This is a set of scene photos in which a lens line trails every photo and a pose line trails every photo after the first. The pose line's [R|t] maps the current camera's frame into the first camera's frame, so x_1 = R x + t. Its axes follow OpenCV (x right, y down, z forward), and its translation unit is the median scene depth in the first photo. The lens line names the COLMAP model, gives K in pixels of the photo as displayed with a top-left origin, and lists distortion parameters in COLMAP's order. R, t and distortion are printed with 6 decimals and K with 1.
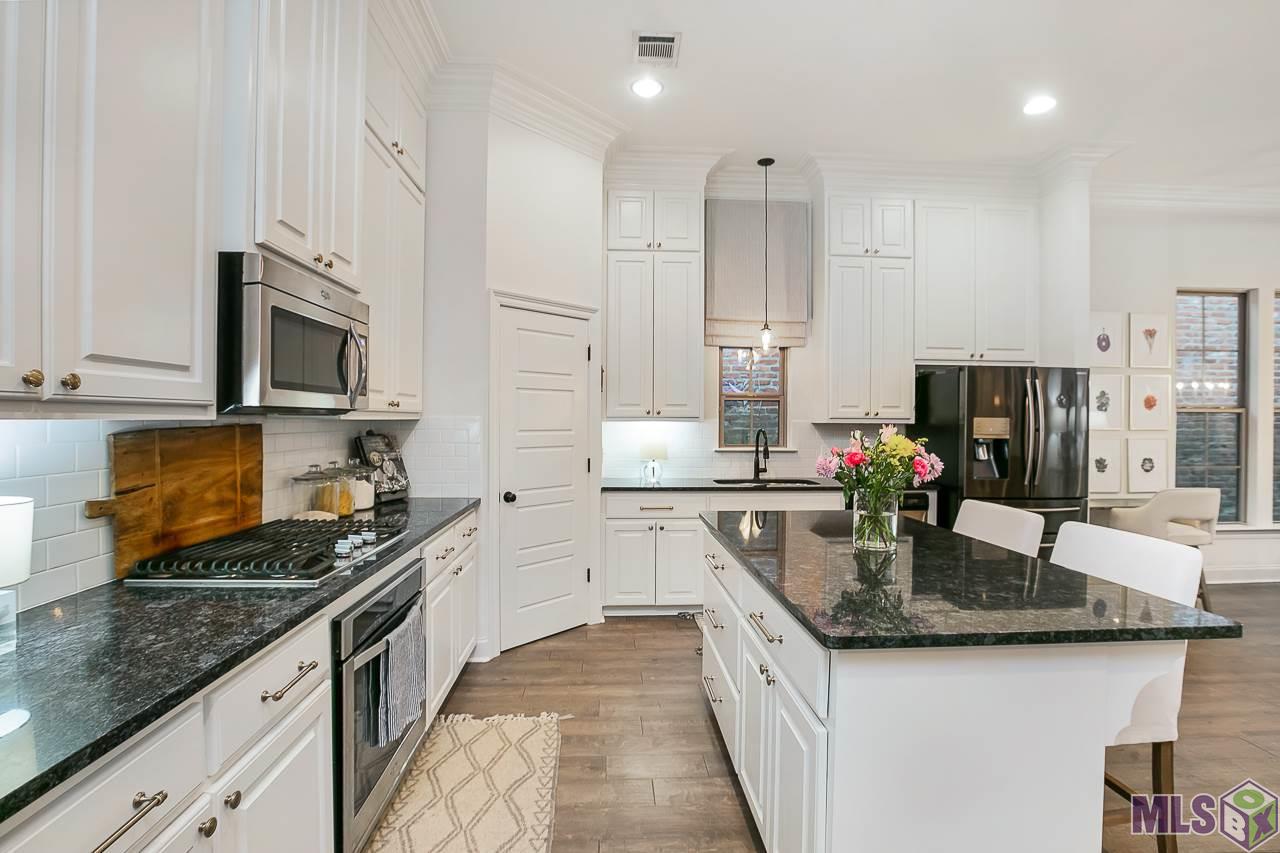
lens RADIAL K [[610.2, 0, 646.2], [0, 610.2, 422.7], [0, 0, 1]] dist [-0.029667, 0.008356]
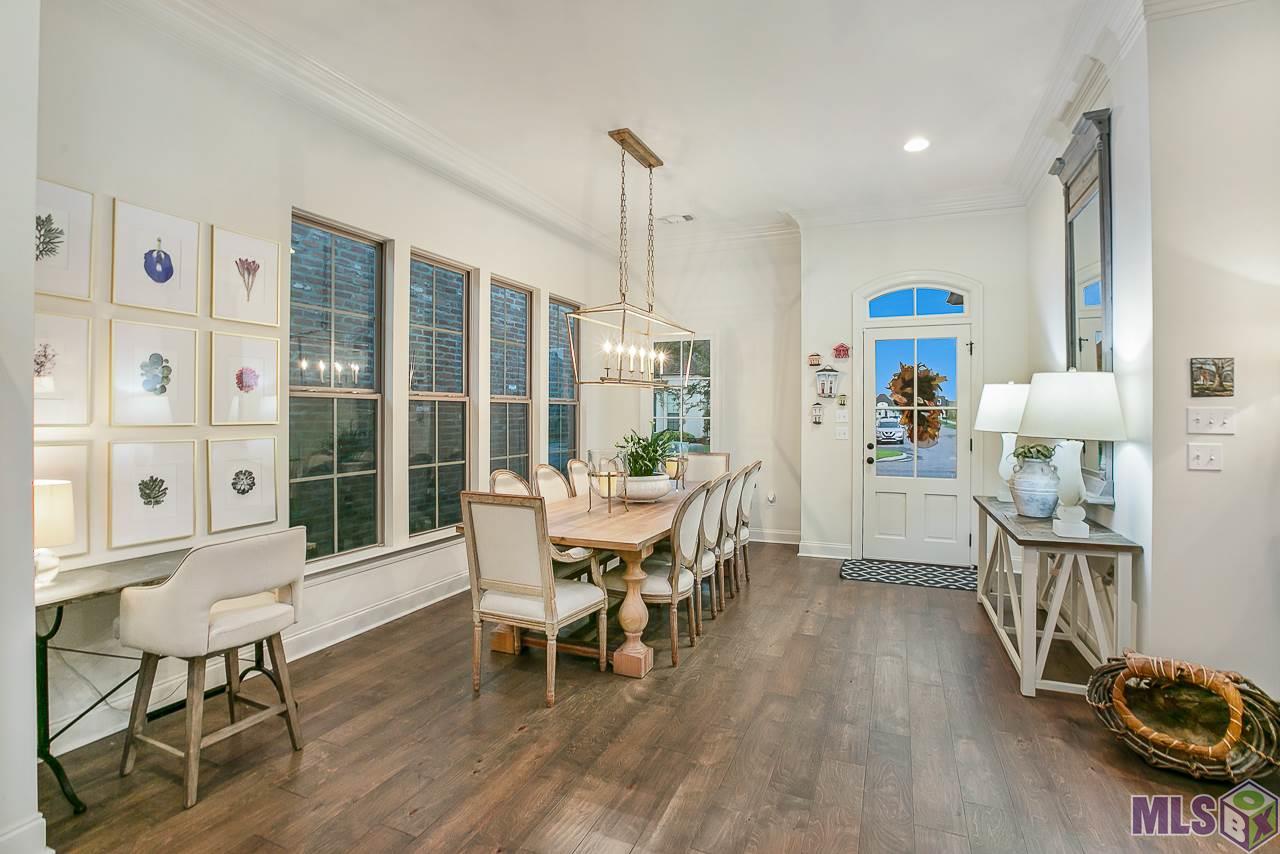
lens RADIAL K [[610.2, 0, 637.6], [0, 610.2, 418.4], [0, 0, 1]] dist [-0.029667, 0.008356]
pose [[0.463731, -0.007284, 0.885946, 0.528716], [0.001332, 0.999971, 0.007524, 0.001582], [-0.885975, -0.002309, 0.463728, 0.400070]]
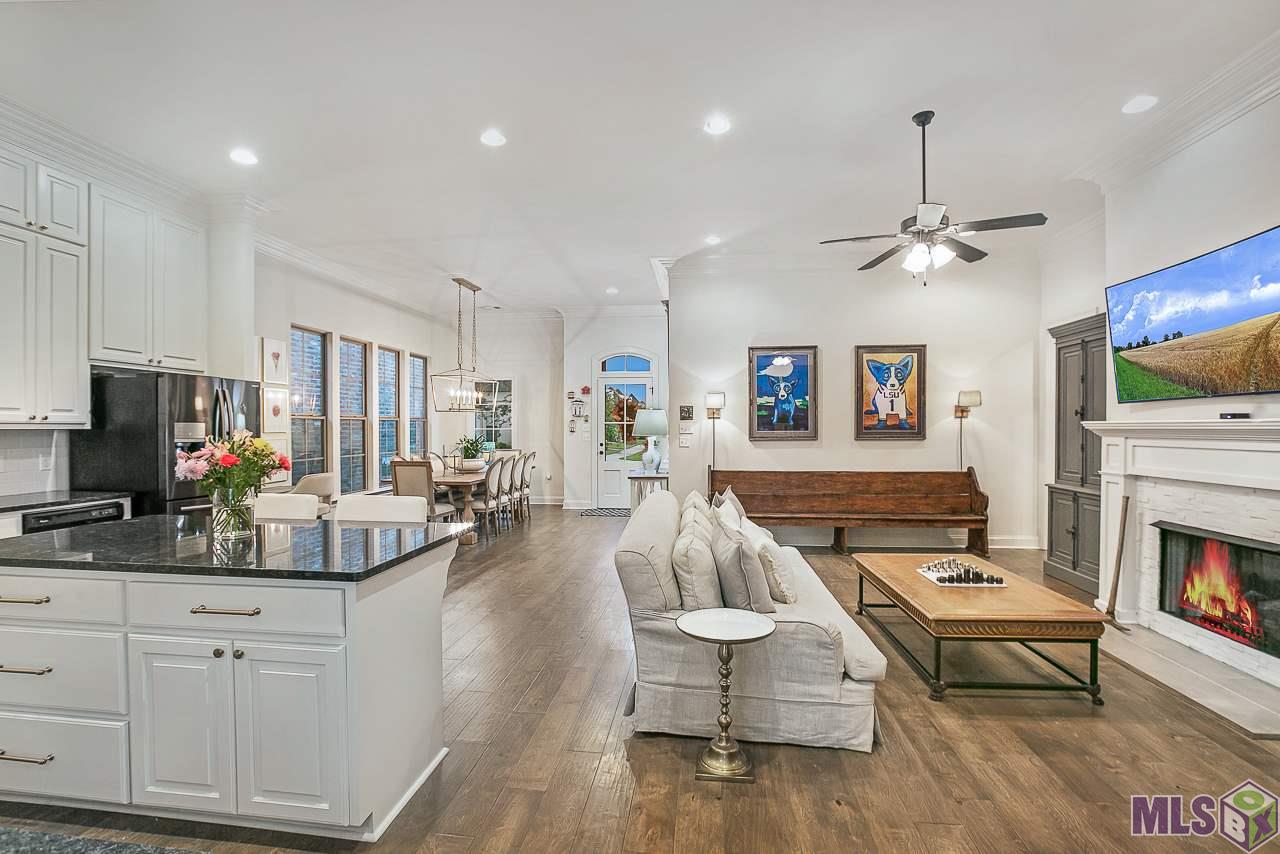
lens RADIAL K [[610.2, 0, 636.7], [0, 610.2, 429.0], [0, 0, 1]] dist [-0.029667, 0.008356]
pose [[0.185642, -0.006479, 0.982596, -0.293129], [0.003870, 0.999975, 0.005862, 0.000128], [-0.982610, 0.002714, 0.185662, 0.020188]]
